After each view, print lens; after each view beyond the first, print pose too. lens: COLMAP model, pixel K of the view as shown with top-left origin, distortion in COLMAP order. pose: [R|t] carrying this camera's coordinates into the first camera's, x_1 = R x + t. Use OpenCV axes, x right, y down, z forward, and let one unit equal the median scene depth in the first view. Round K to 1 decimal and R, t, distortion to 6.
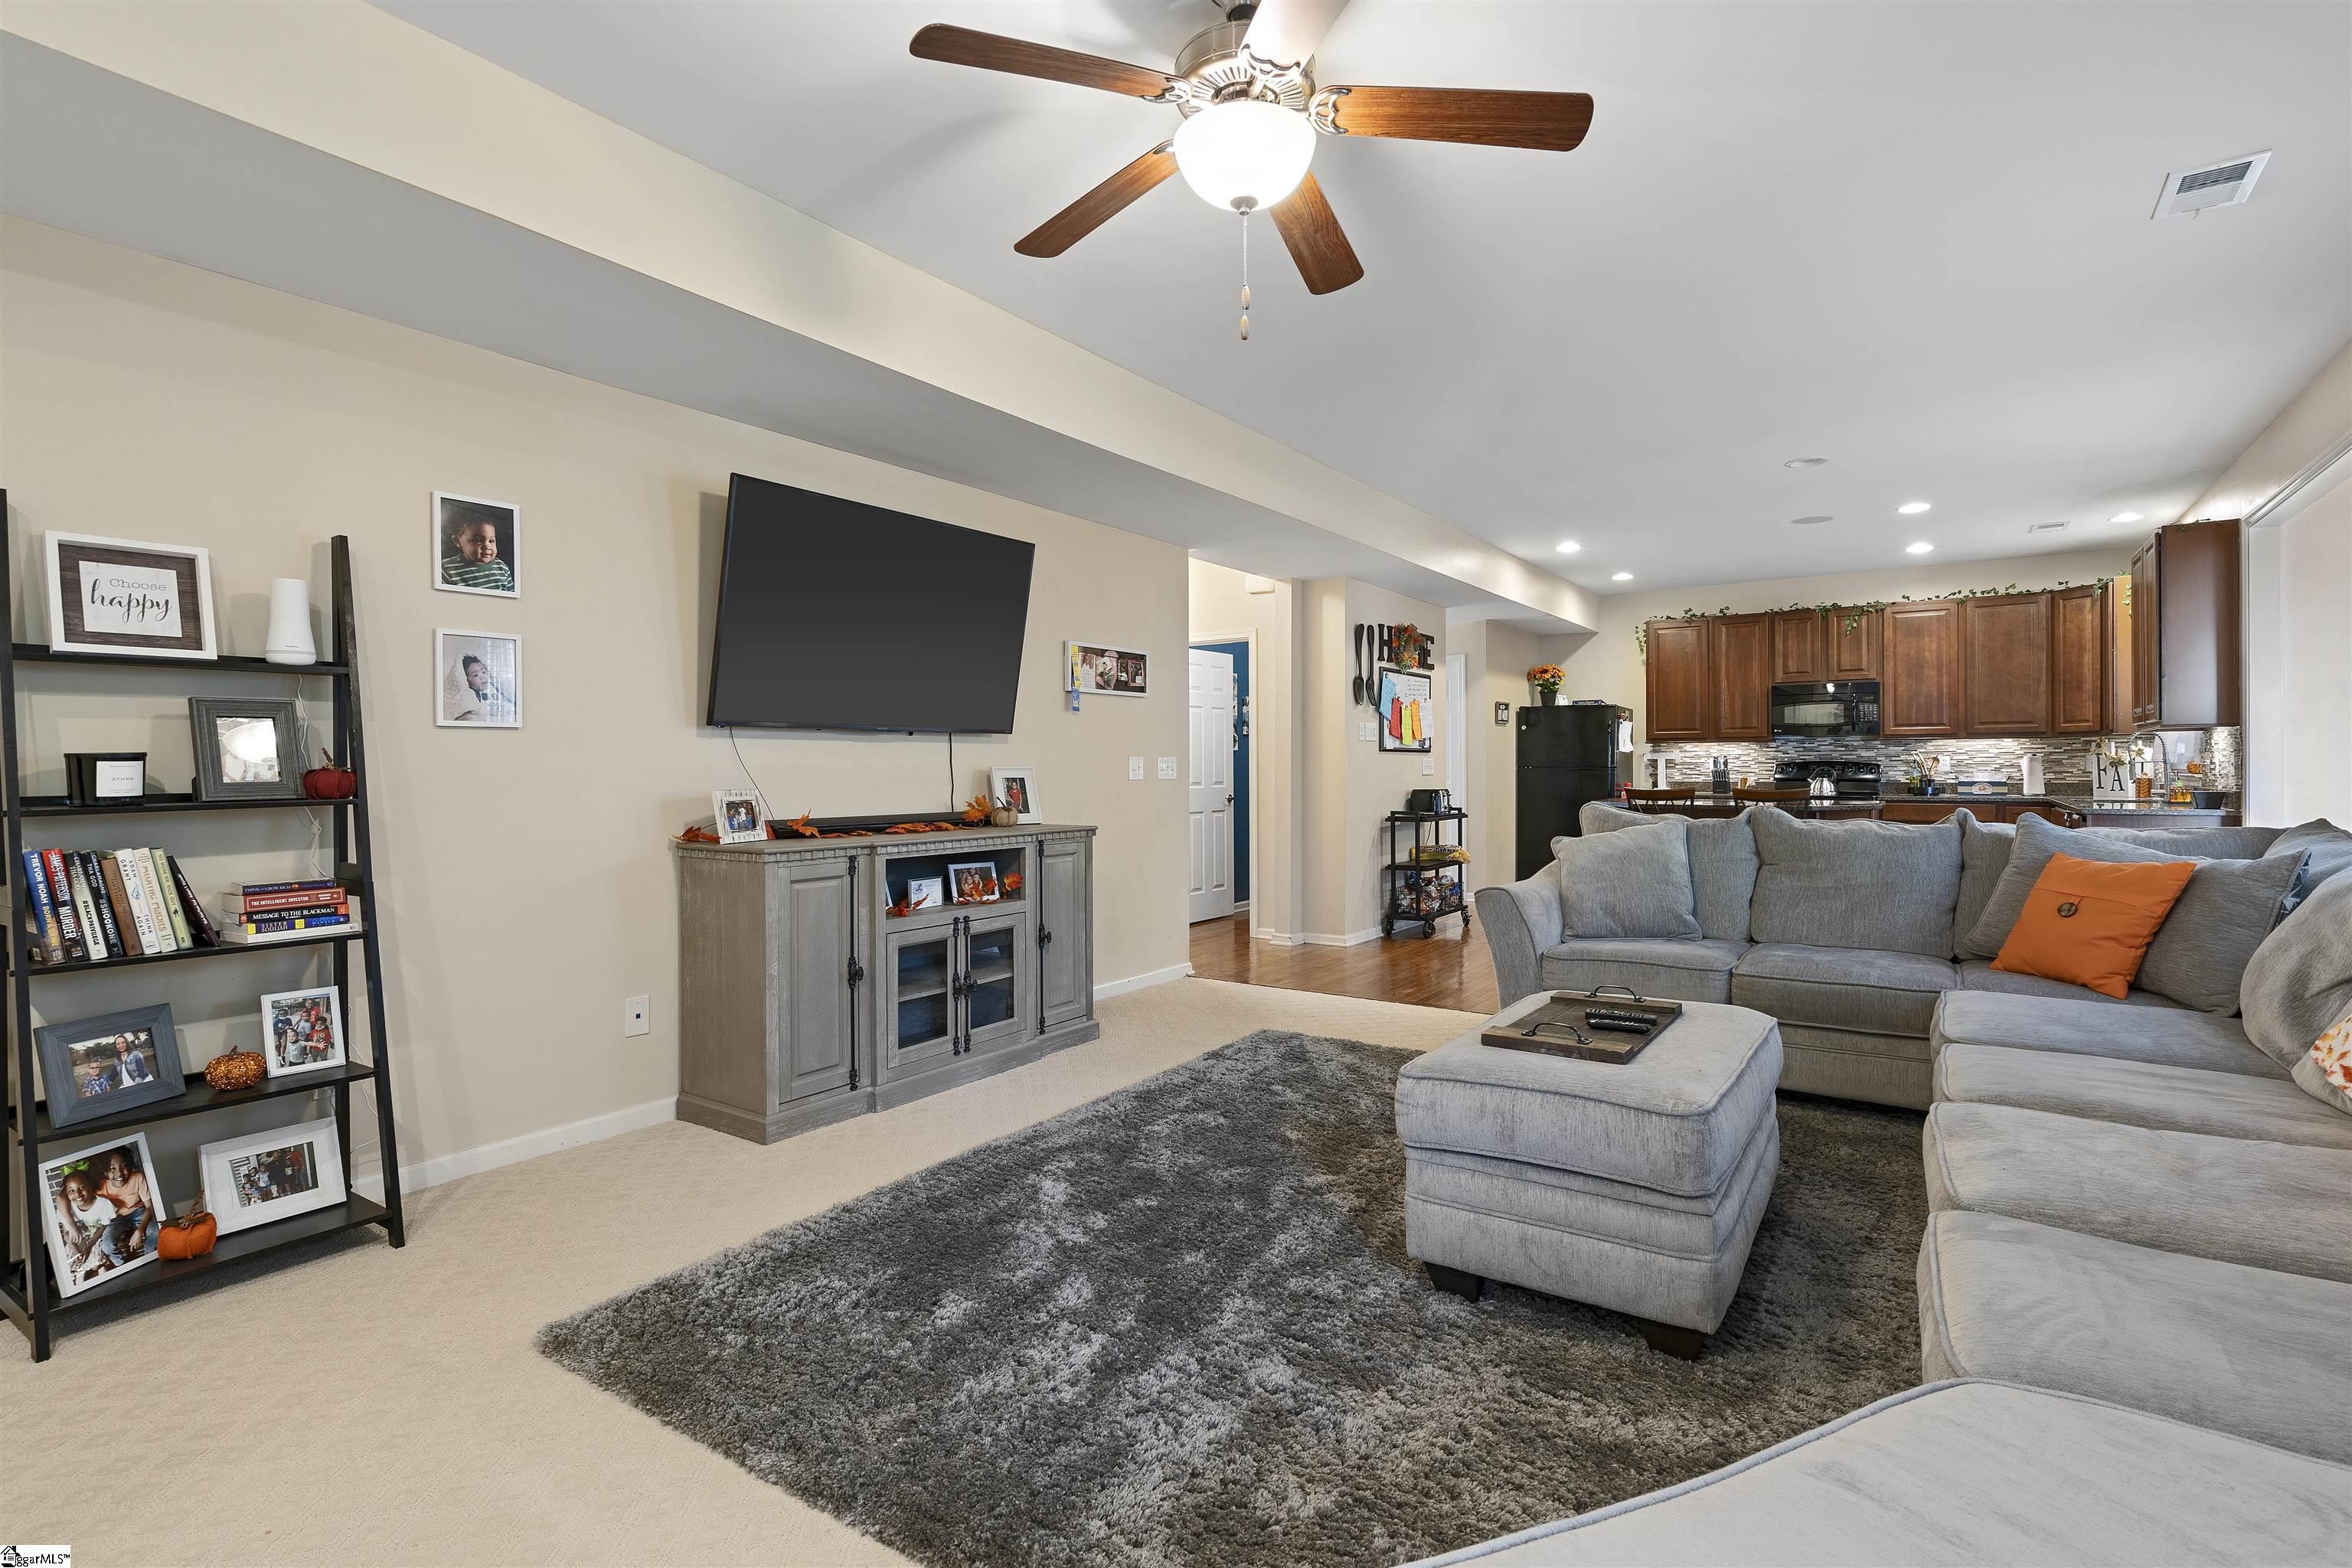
lens RADIAL K [[1096.9, 0, 1182.4], [0, 1096.9, 769.7], [0, 0, 1]] dist [0.002251, 0.000695]
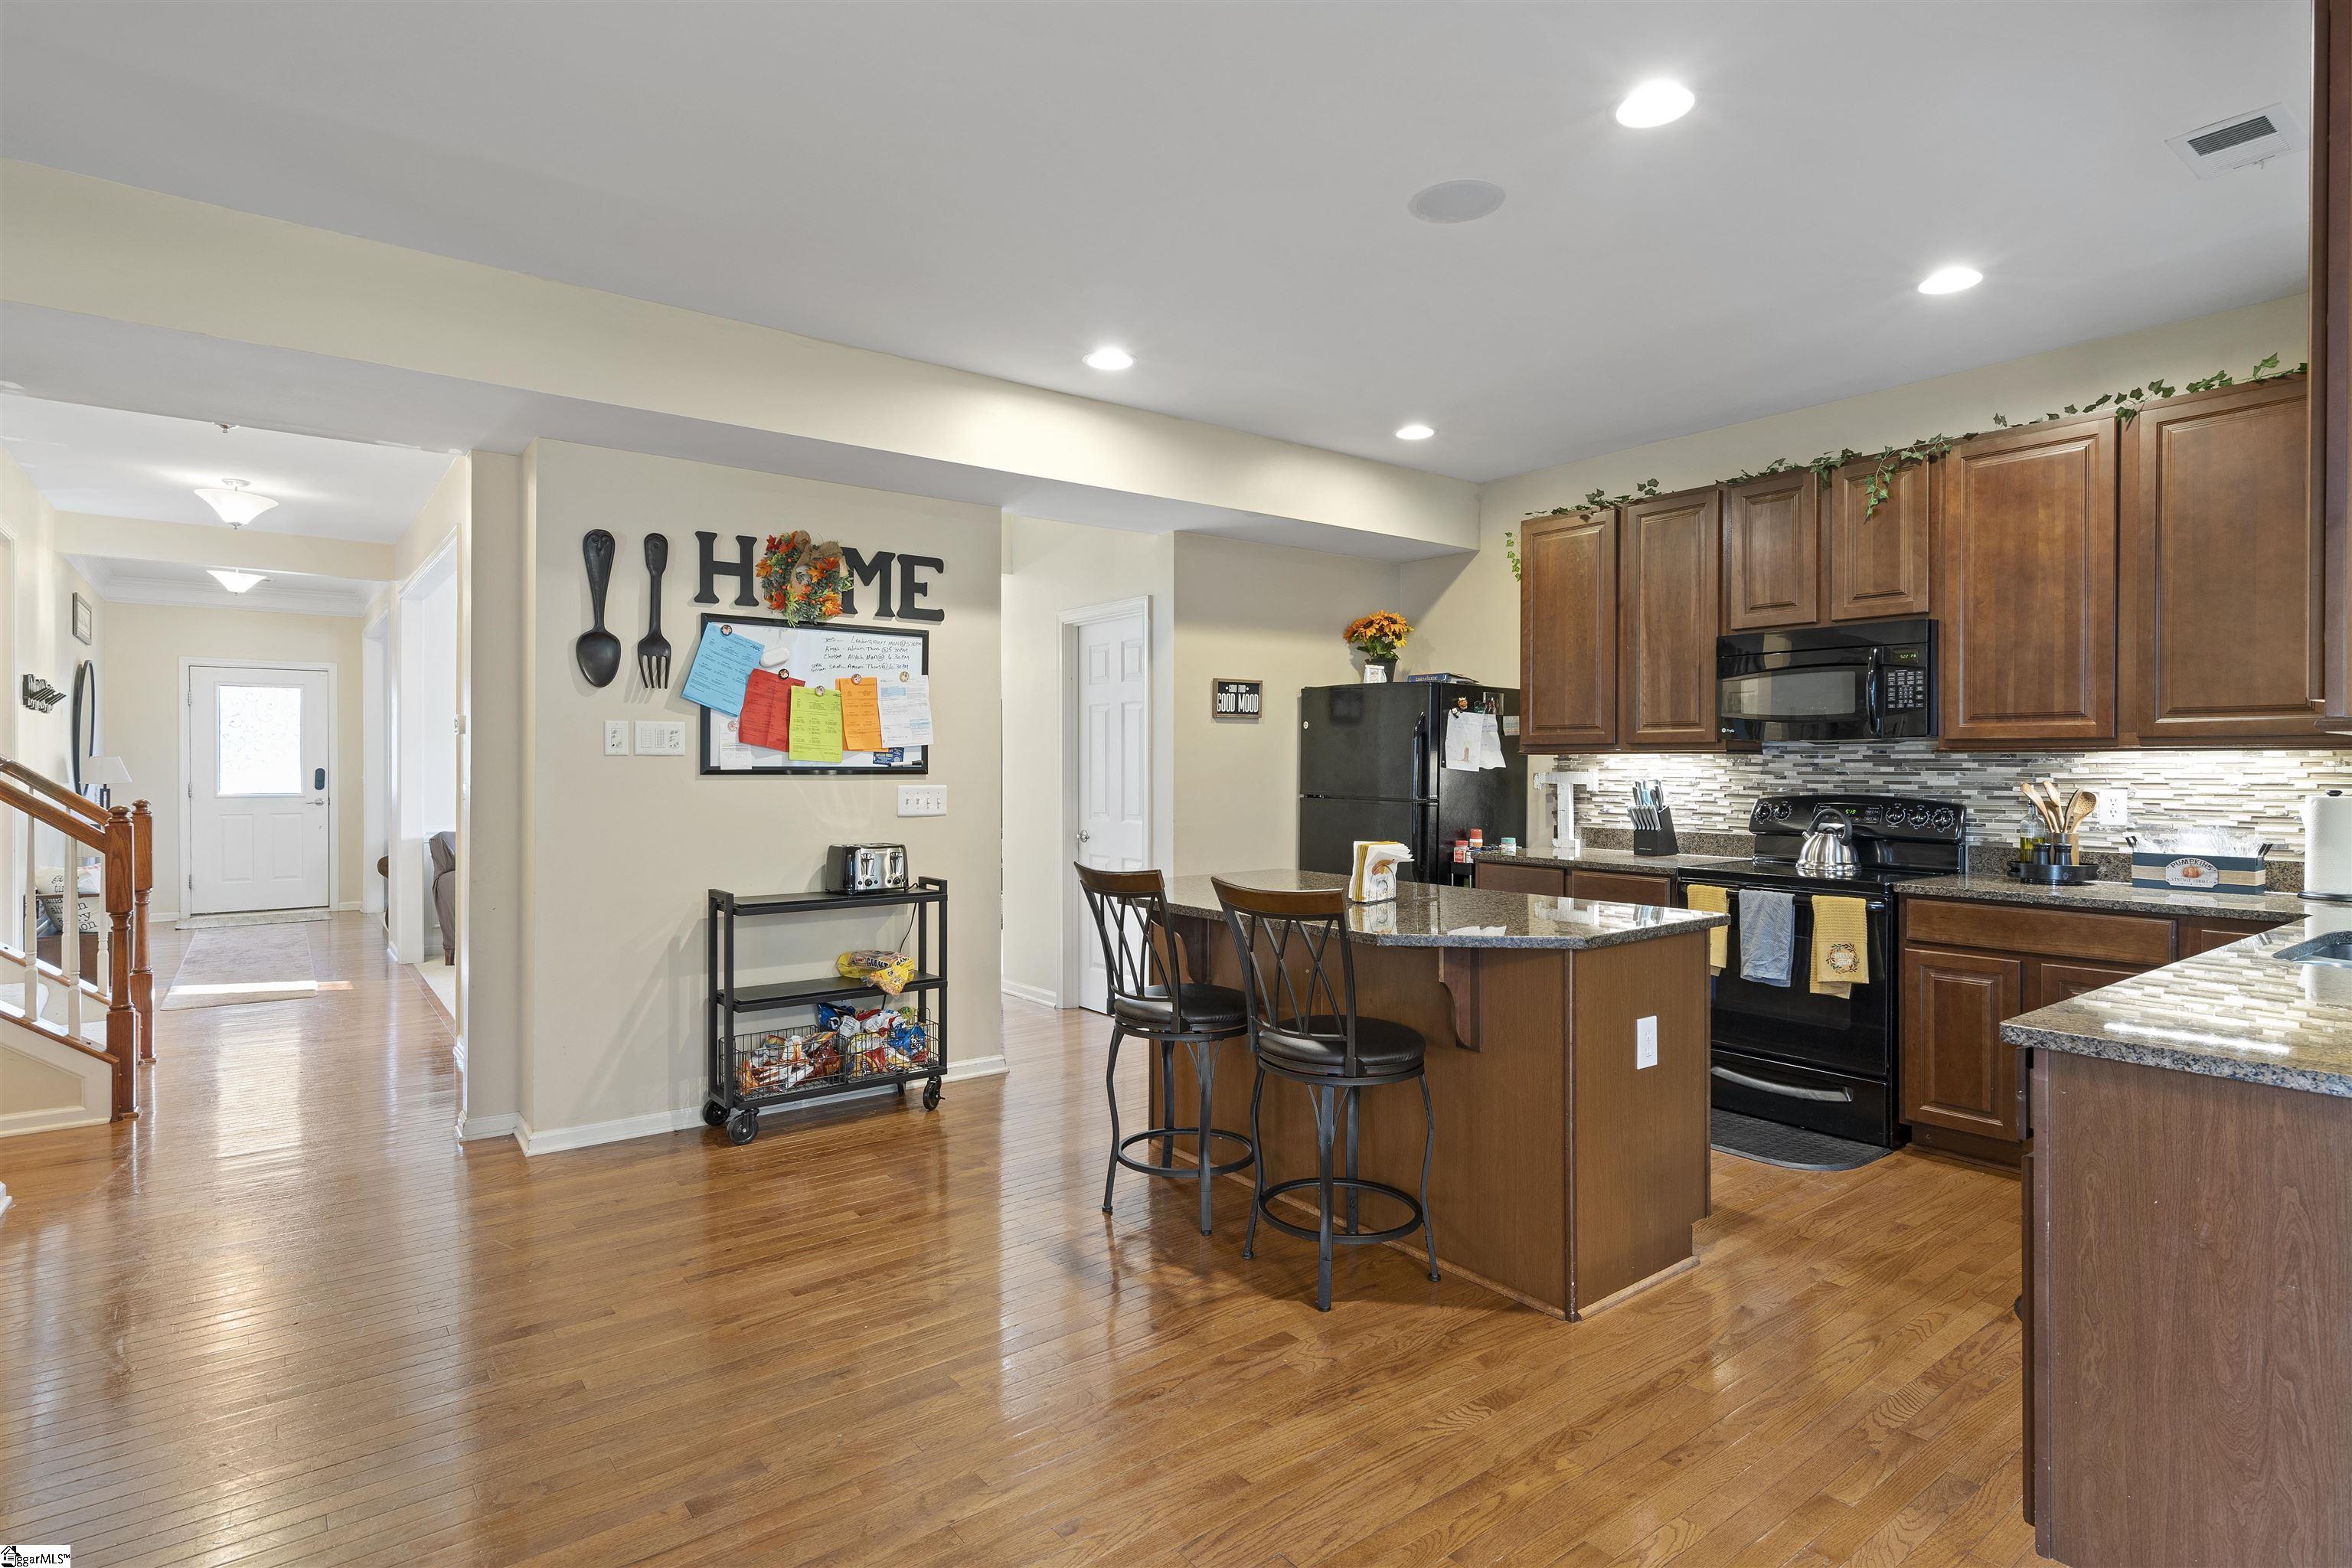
lens RADIAL K [[1212.7, 0, 1180.3], [0, 1212.7, 770.0], [0, 0, 1]] dist [0.004740, 0.003530]
pose [[0.950759, 0.007952, -0.309829, 0.503568], [-0.008059, 0.999967, 0.000934, -0.017830], [0.309827, 0.001609, 0.950792, 0.448909]]
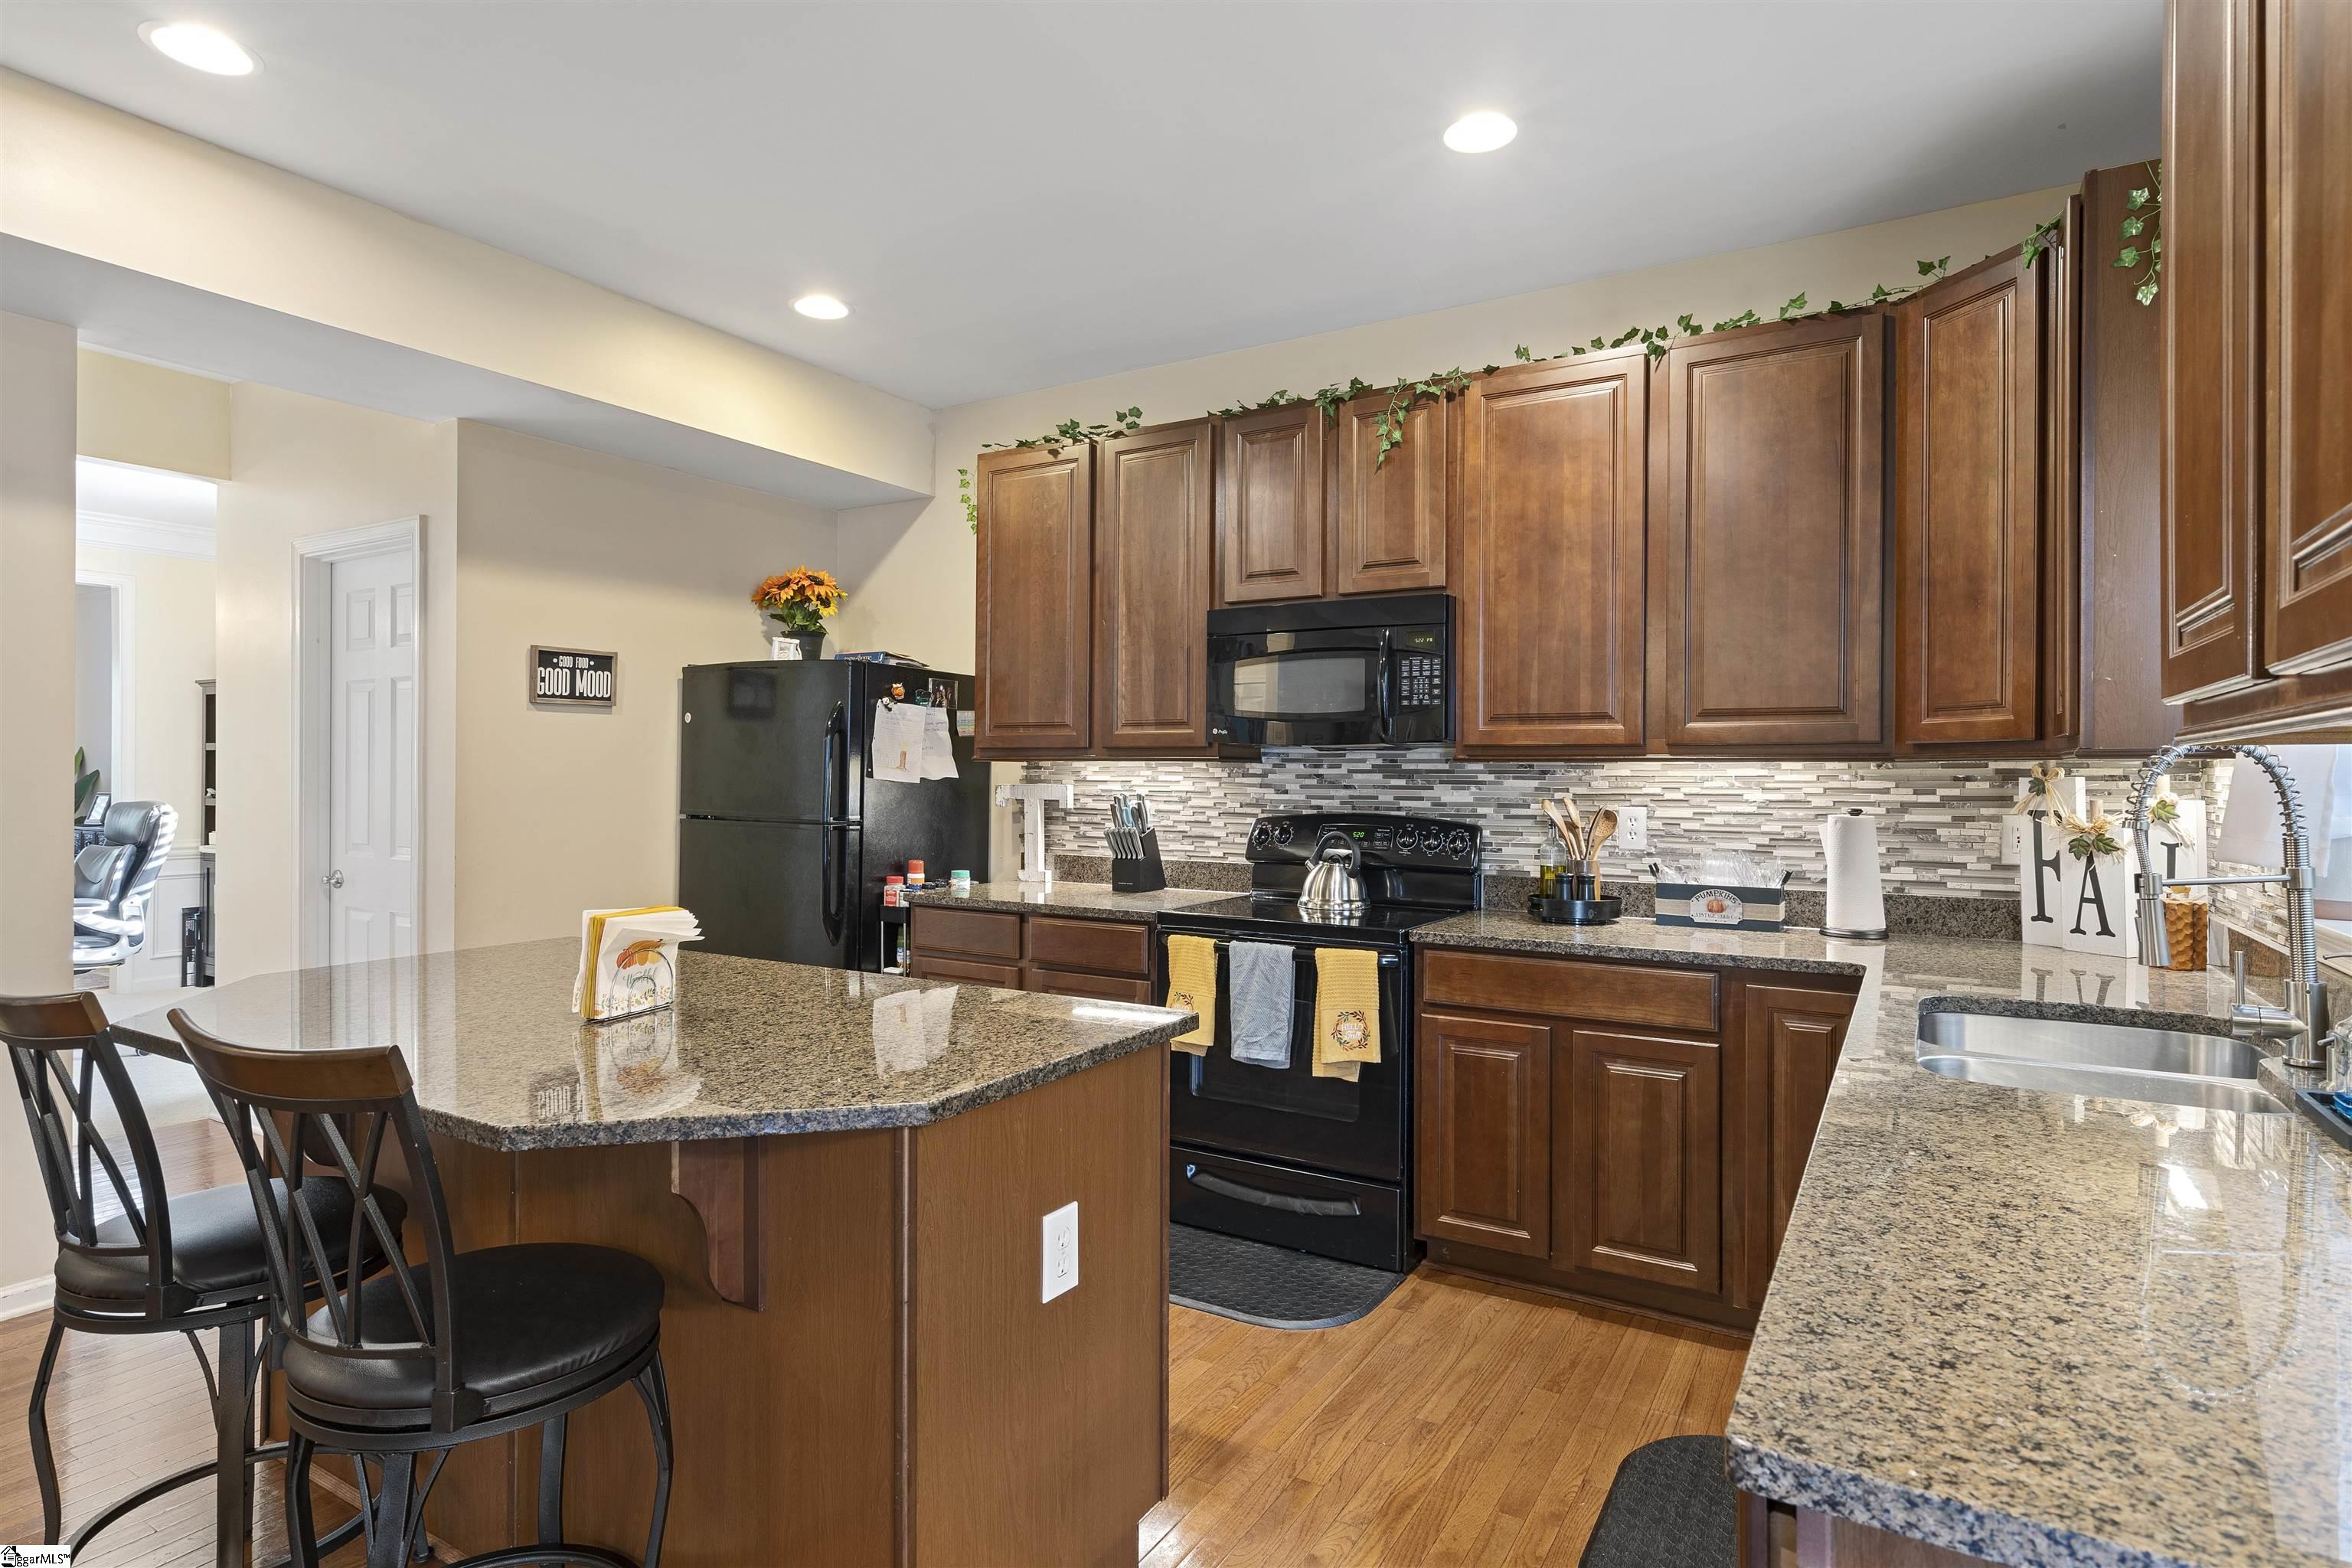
lens RADIAL K [[1212.7, 0, 1196.2], [0, 1212.7, 774.6], [0, 0, 1]] dist [0.004740, 0.003530]
pose [[0.997887, 0.011611, 0.063925, 0.533478], [-0.011222, 0.999916, -0.006446, -0.019255], [-0.063995, 0.005715, 0.997934, 0.623793]]
